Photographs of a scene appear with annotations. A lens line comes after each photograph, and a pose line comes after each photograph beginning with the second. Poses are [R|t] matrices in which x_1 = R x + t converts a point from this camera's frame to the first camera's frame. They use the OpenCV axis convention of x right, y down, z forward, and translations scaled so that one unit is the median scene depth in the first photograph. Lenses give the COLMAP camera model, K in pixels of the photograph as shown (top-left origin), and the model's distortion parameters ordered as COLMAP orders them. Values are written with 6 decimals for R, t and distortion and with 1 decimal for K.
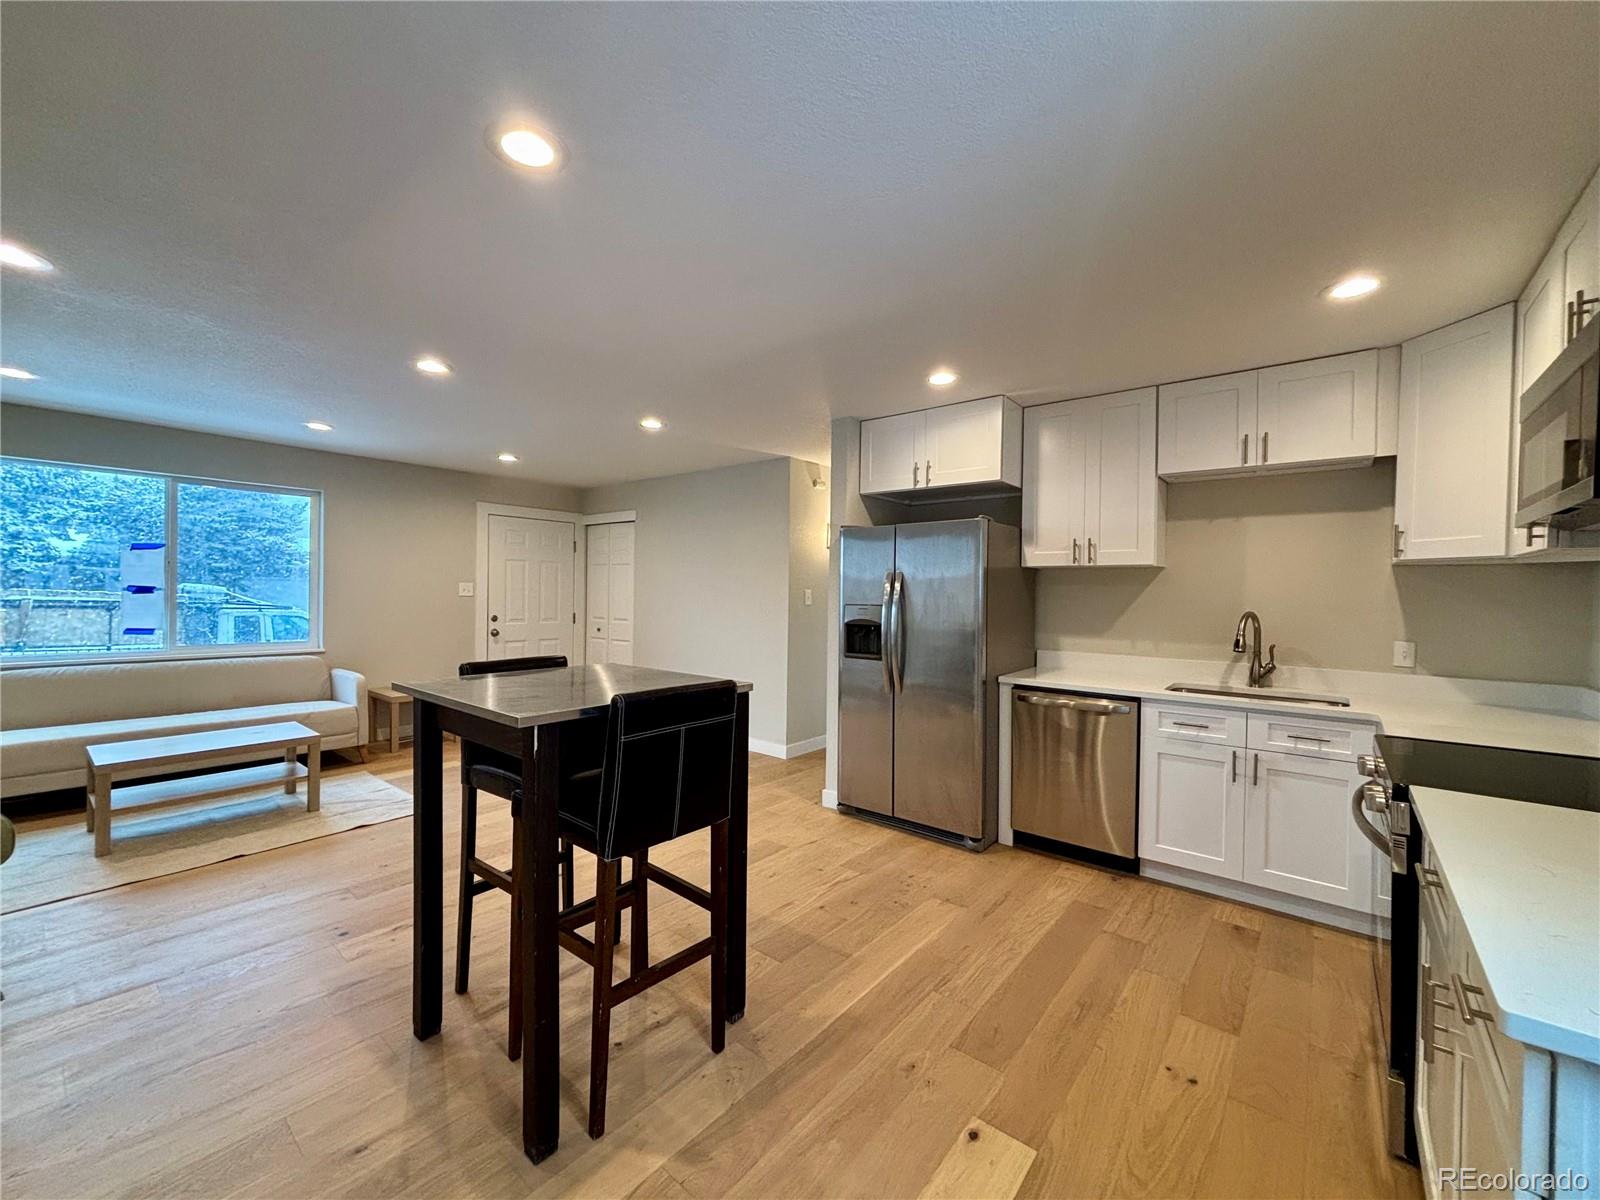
lens RADIAL K [[645.3, 0, 796.3], [0, 645.3, 601.1], [0, 0, 1]] dist [-0.001508, -0.000004]
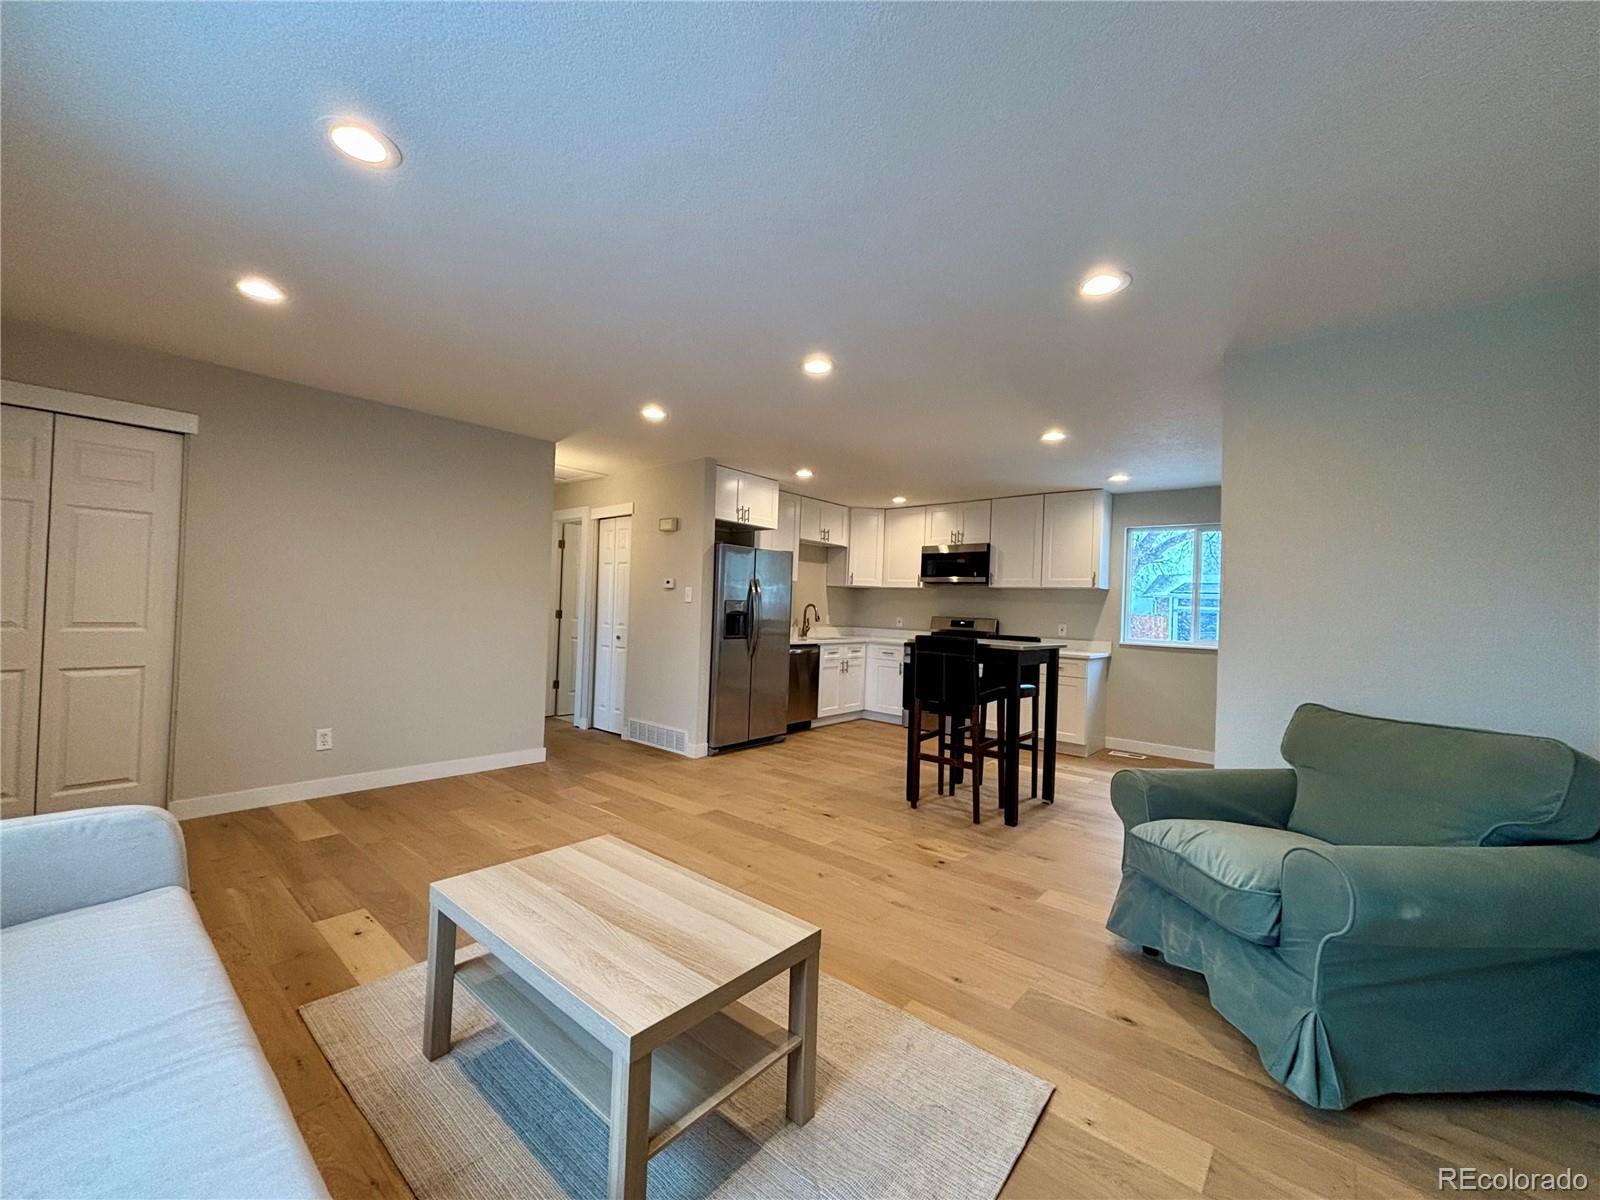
lens RADIAL K [[645.3, 0, 792.7], [0, 645.3, 595.3], [0, 0, 1]] dist [-0.001508, -0.000004]
pose [[0.027041, 0.004095, 0.999626, -1.546057], [-0.021530, 0.999762, -0.003513, -0.003719], [-0.999402, -0.021426, 0.027123, 0.978578]]
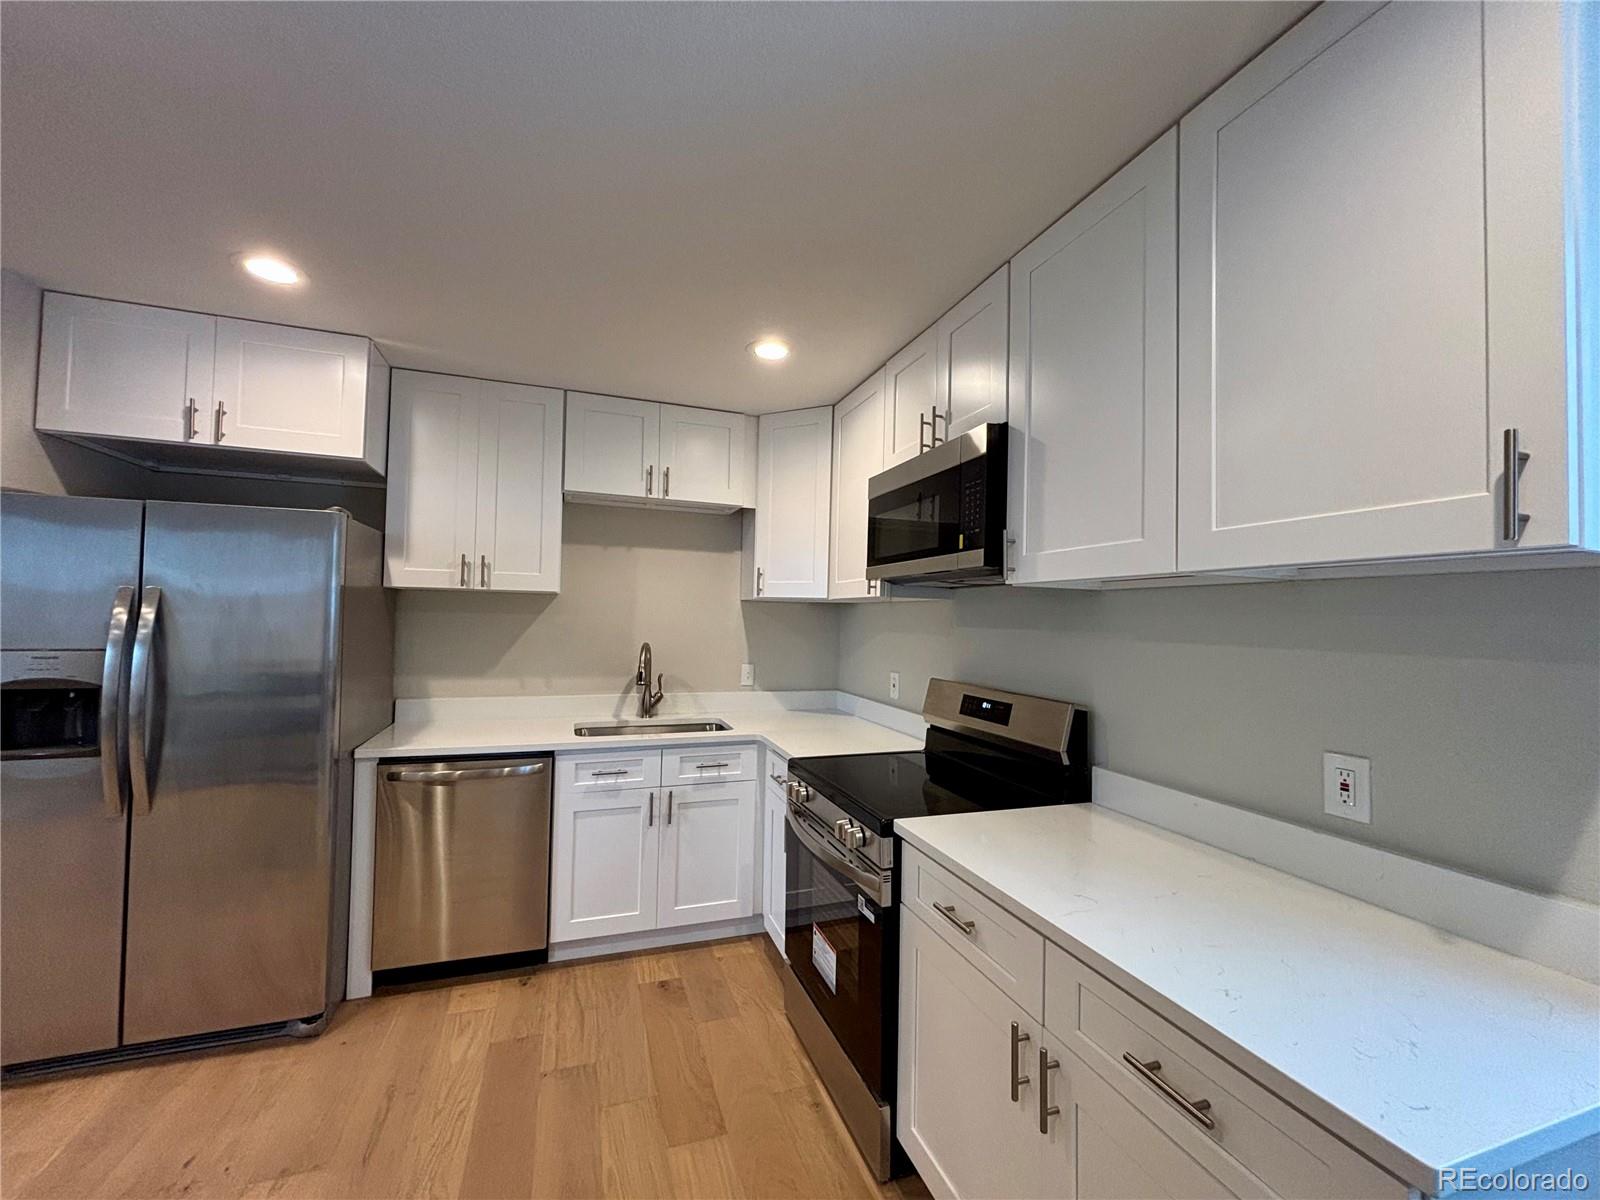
lens RADIAL K [[645.3, 0, 798.1], [0, 645.3, 598.3], [0, 0, 1]] dist [-0.001508, -0.000004]
pose [[0.519482, 0.025739, 0.854094, -0.025272], [-0.002364, 0.999586, -0.028685, -0.023763], [-0.854478, 0.012882, 0.519328, 0.273927]]
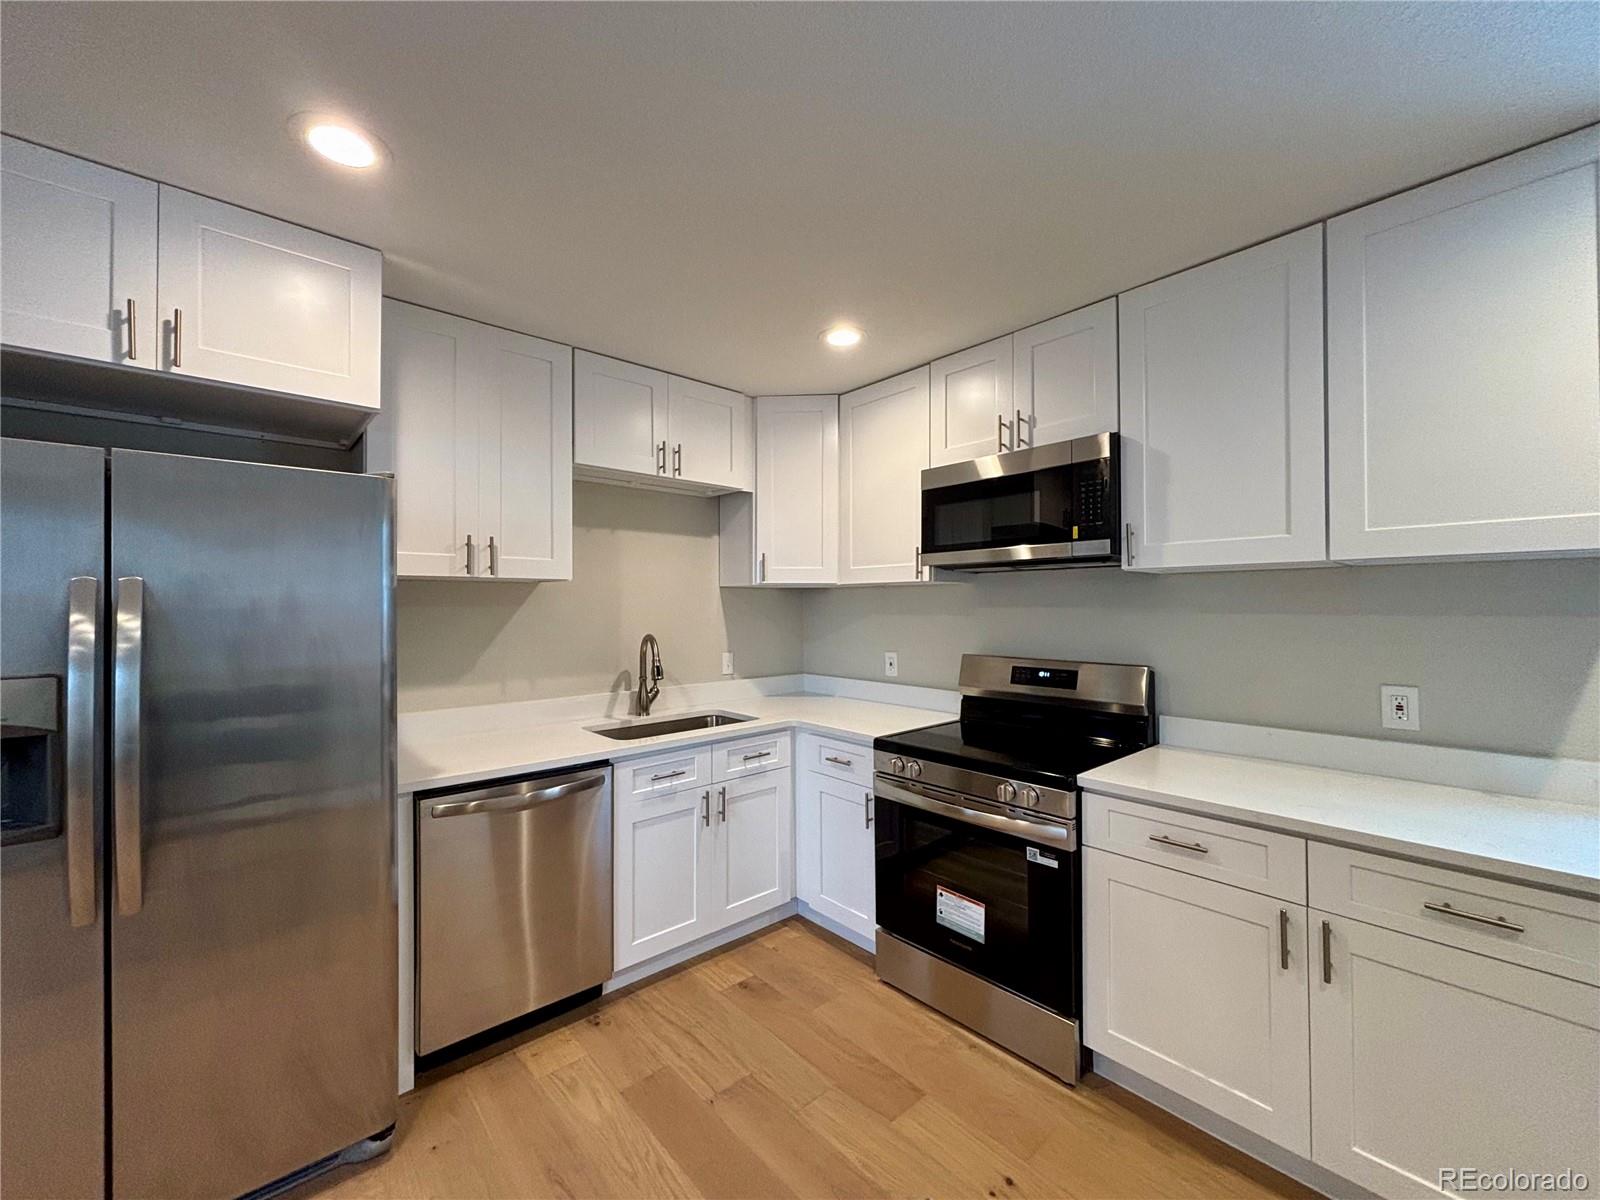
lens RADIAL K [[645.3, 0, 796.9], [0, 645.3, 597.5], [0, 0, 1]] dist [-0.001508, -0.000004]
pose [[0.156924, -0.001623, 0.987609, -0.163285], [0.020790, 0.999782, -0.001661, -0.029012], [-0.987392, 0.020793, 0.156923, 0.631346]]
